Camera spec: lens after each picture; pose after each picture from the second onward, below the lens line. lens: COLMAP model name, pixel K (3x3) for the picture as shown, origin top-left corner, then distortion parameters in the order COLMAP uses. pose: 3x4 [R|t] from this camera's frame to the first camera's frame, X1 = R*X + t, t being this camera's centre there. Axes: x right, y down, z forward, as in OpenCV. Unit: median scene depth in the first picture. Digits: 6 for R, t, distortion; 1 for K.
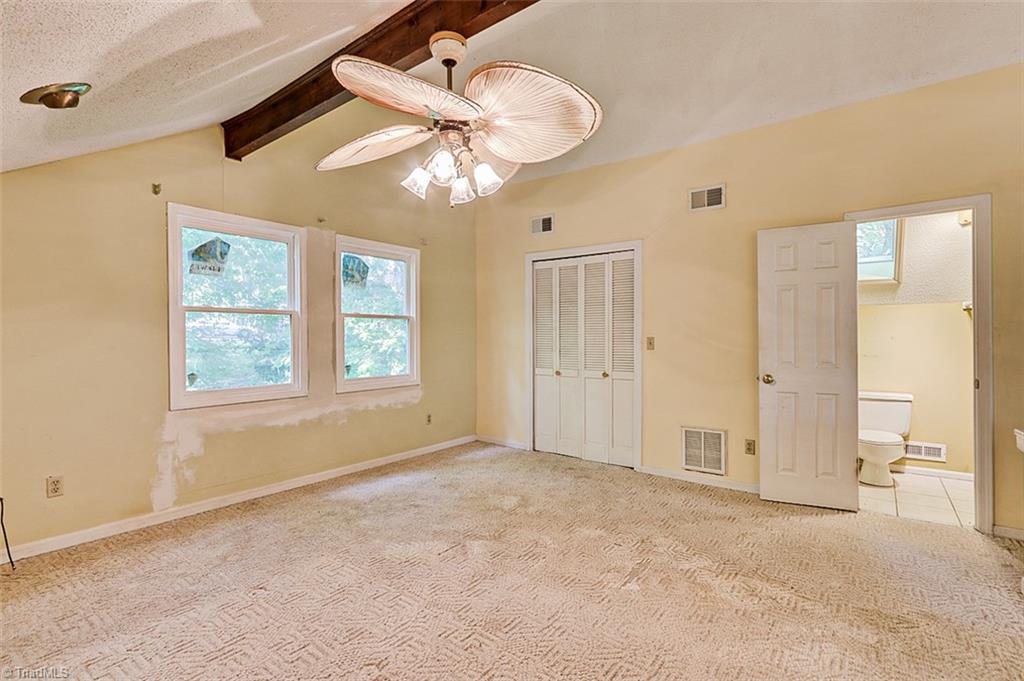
lens RADIAL K [[484.1, 0, 489.9], [0, 484.1, 341.6], [0, 0, 1]] dist [-0.015805, 0.004033]
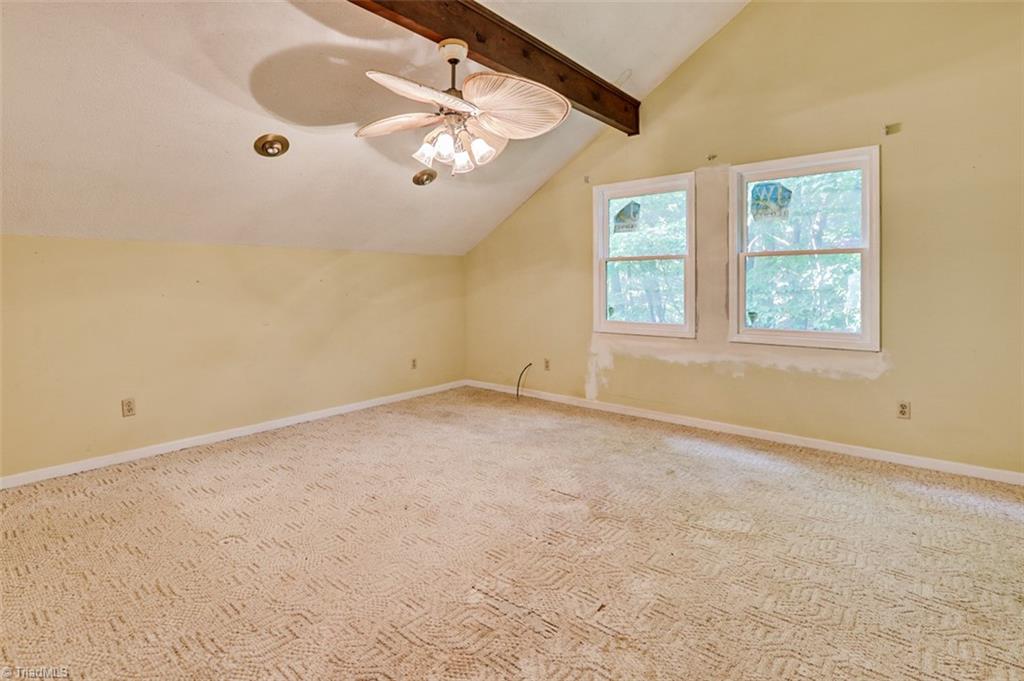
lens RADIAL K [[485.1, 0, 503.6], [0, 485.1, 285.1], [0, 0, 1]] dist [-0.012376, 0.000471]
pose [[-0.027211, 0.006574, -0.999608, 0.640977], [-0.005935, 0.999960, 0.006738, -0.002813], [0.999612, 0.006116, -0.027170, 0.634684]]
